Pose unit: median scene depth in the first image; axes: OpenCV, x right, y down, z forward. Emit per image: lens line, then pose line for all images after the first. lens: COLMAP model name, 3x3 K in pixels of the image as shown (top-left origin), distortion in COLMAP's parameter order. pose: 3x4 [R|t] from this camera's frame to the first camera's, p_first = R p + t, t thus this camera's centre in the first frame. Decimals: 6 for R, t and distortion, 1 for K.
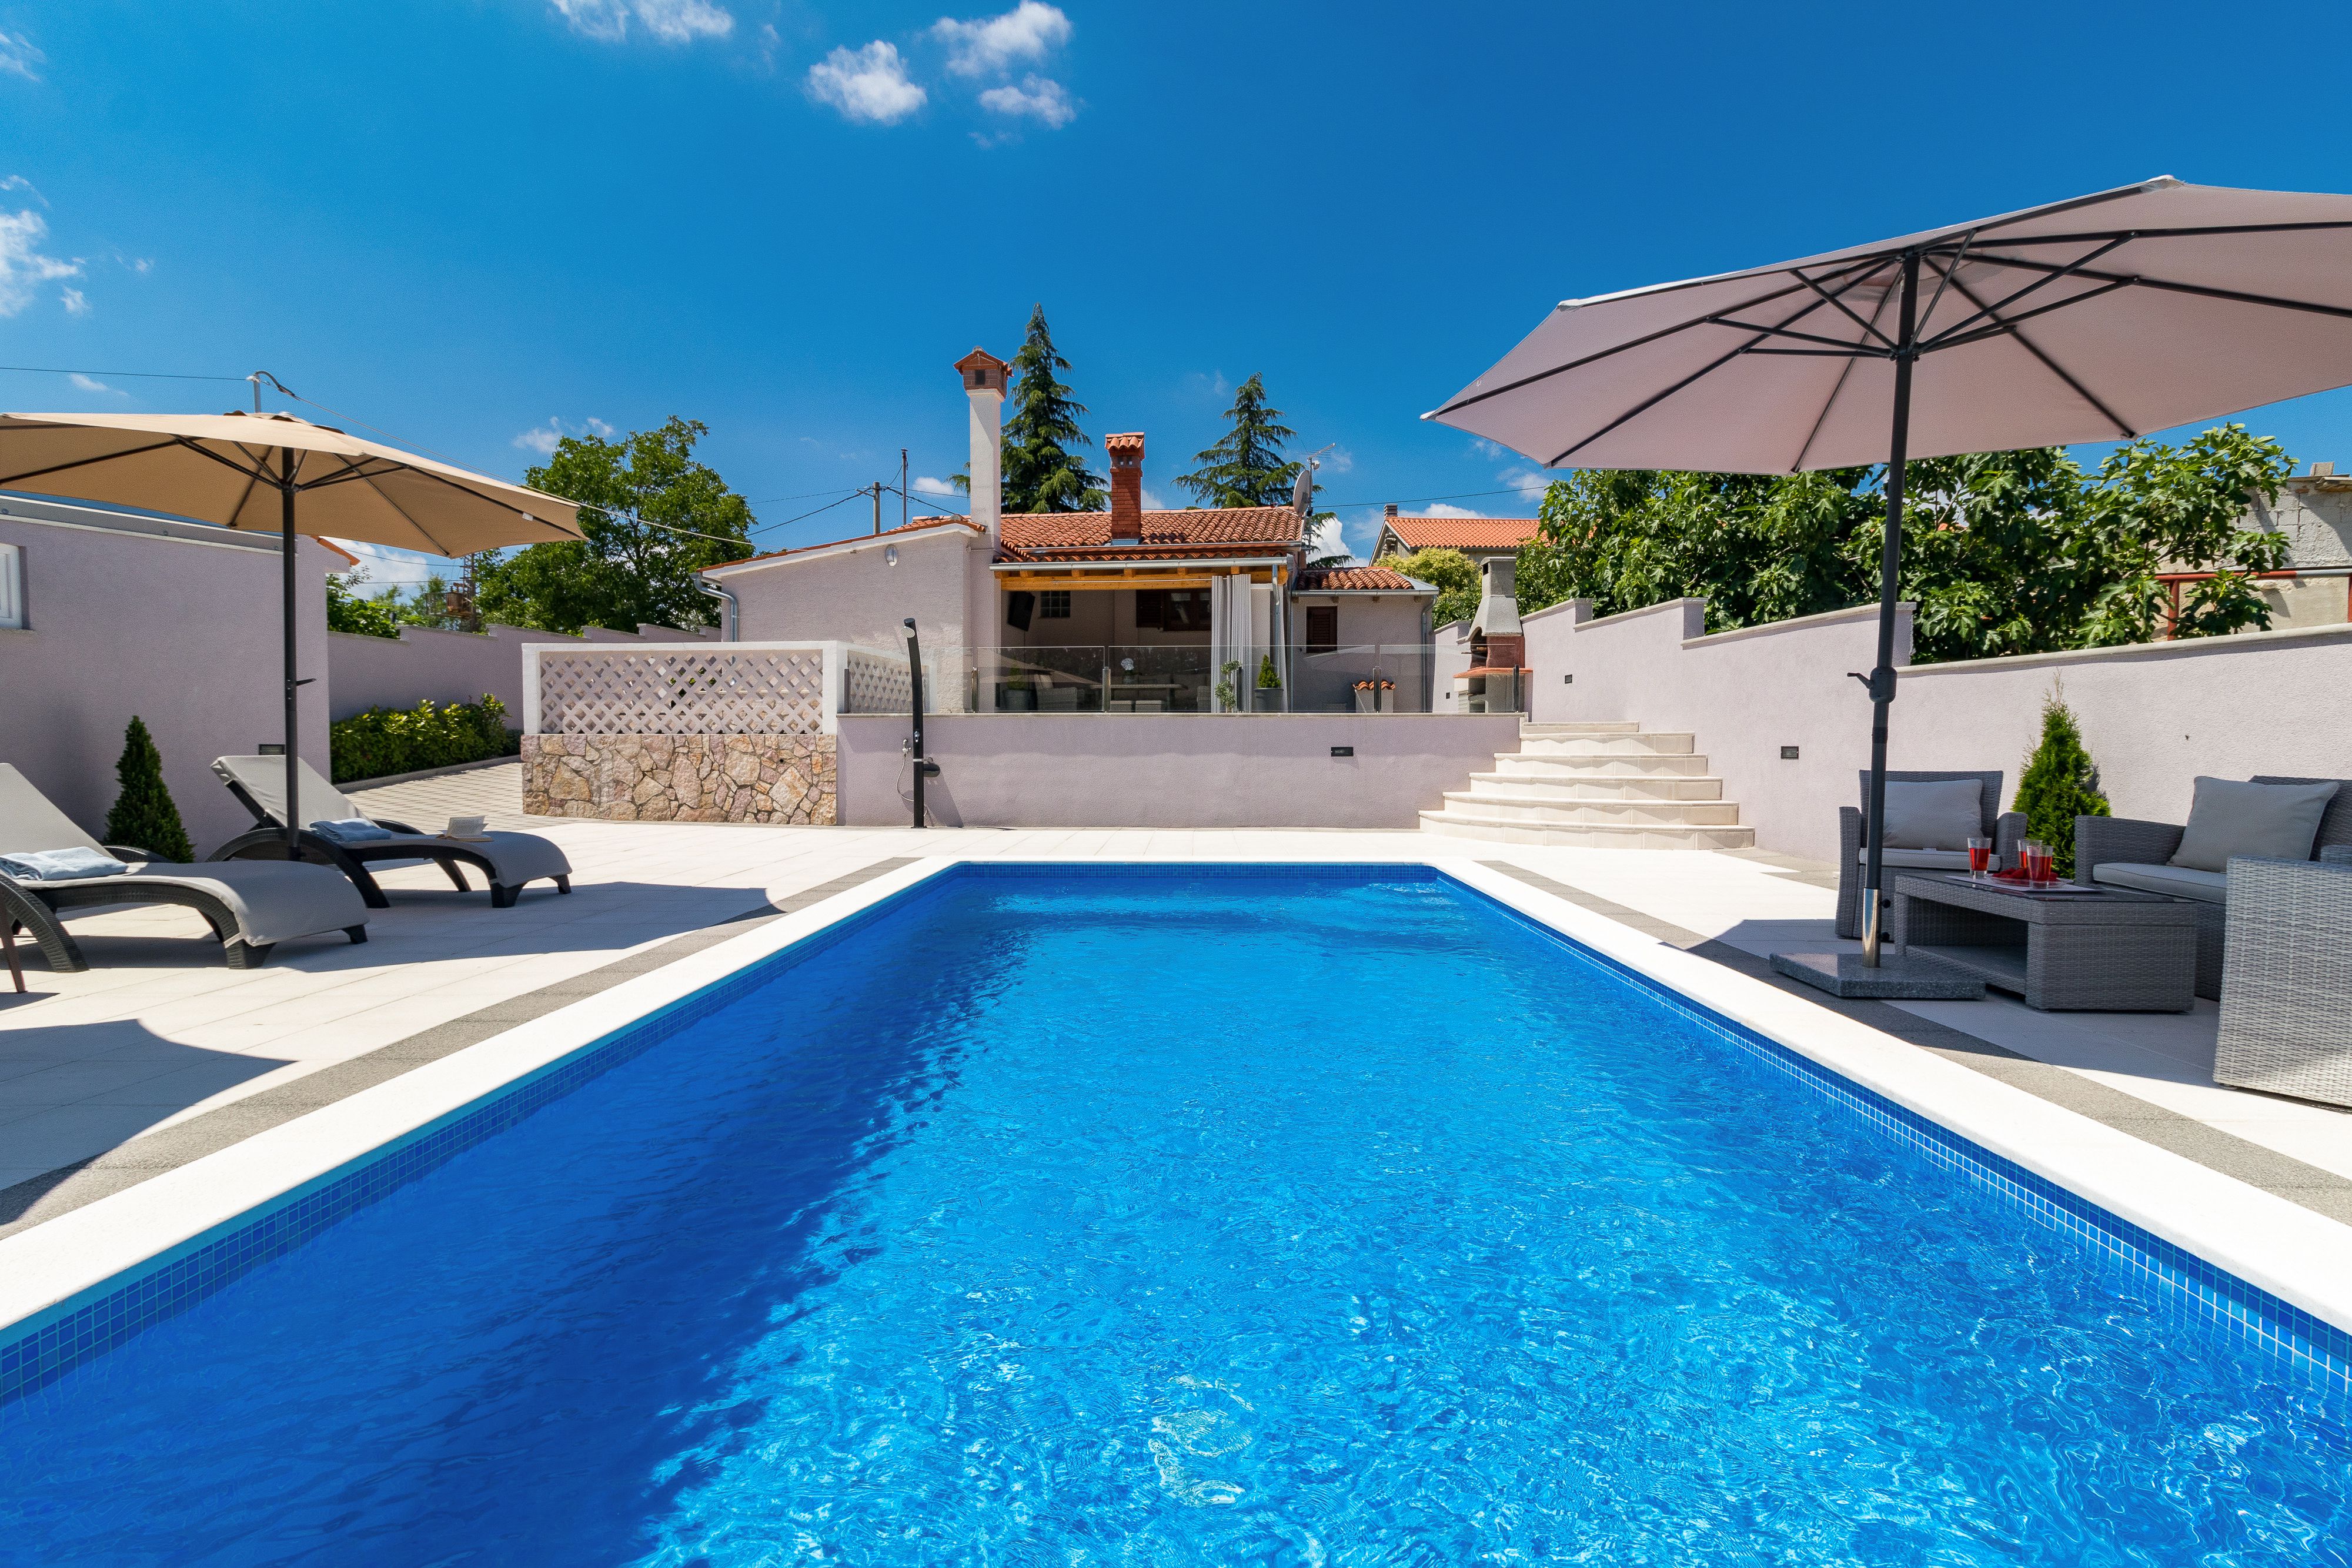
lens RADIAL K [[1072.5, 0, 1176.0], [0, 1072.5, 784.0], [0, 0, 1]] dist [0.001236, -0.000075]
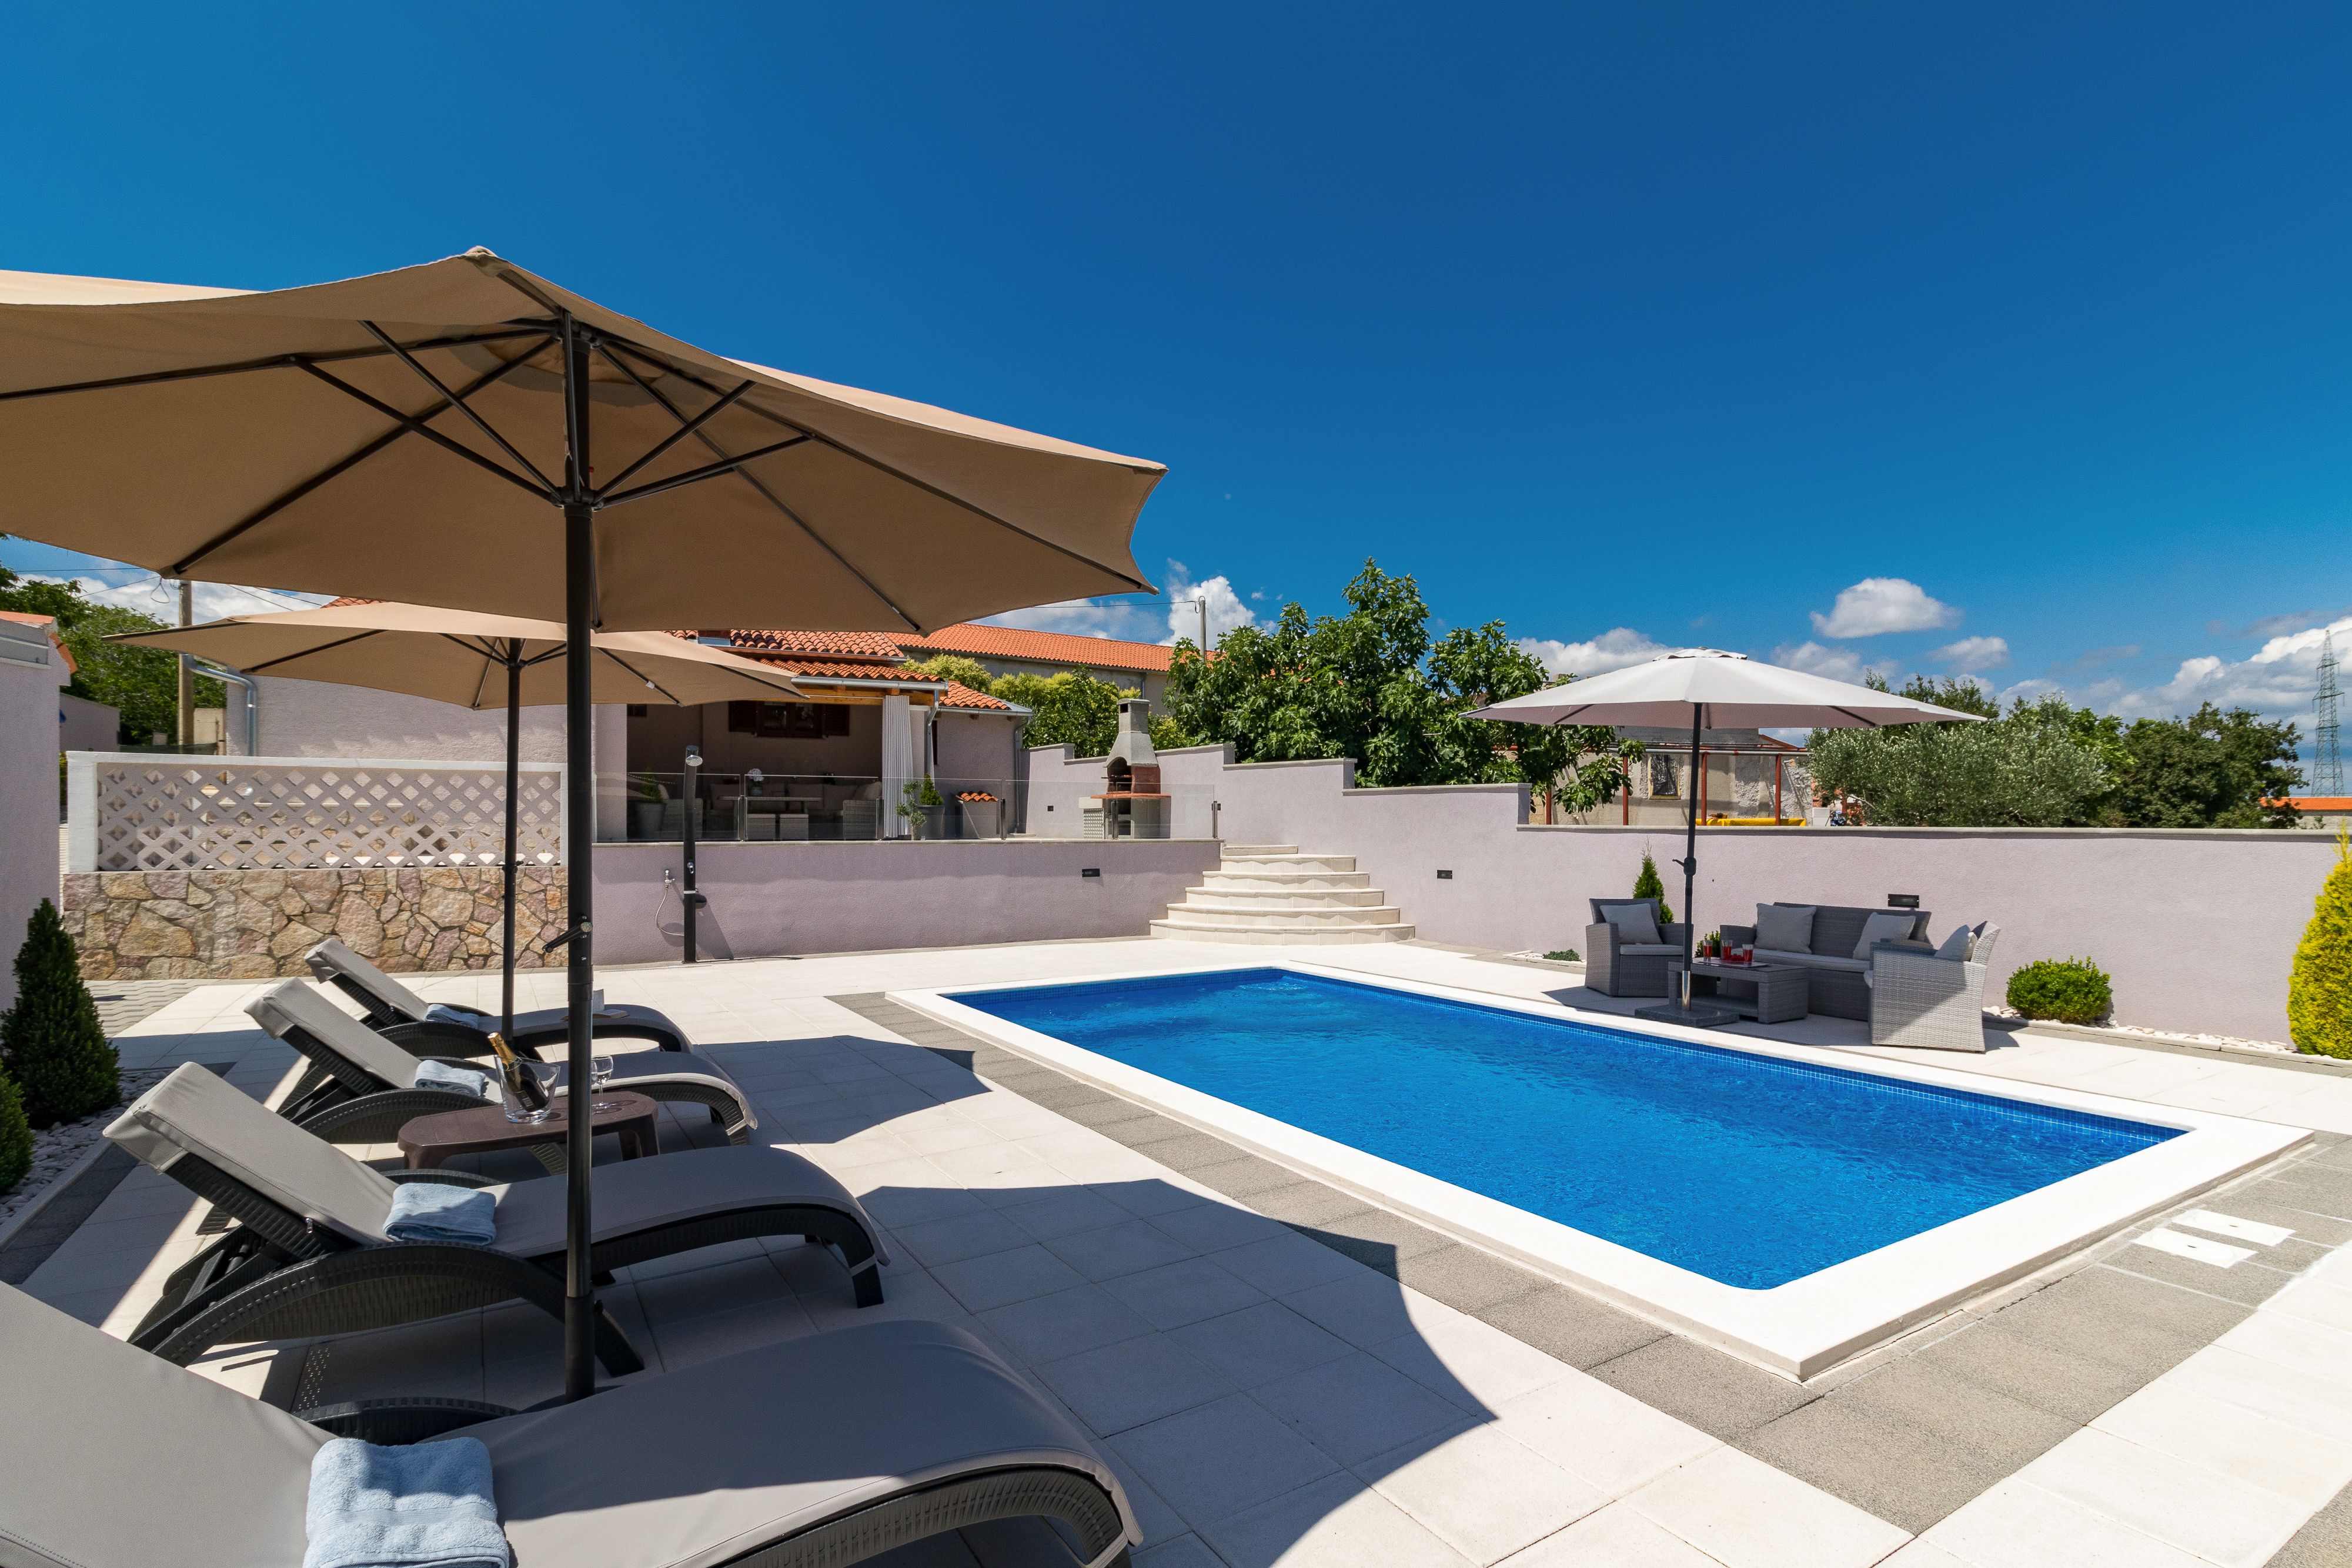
lens RADIAL K [[1114.2, 0, 1173.2], [0, 1114.2, 814.8], [0, 0, 1]] dist [0.004933, 0.000211]
pose [[0.840163, 0.003134, 0.542326, -0.395190], [0.021519, 0.999003, -0.039111, -0.040330], [-0.541907, 0.044530, 0.839258, -0.066512]]
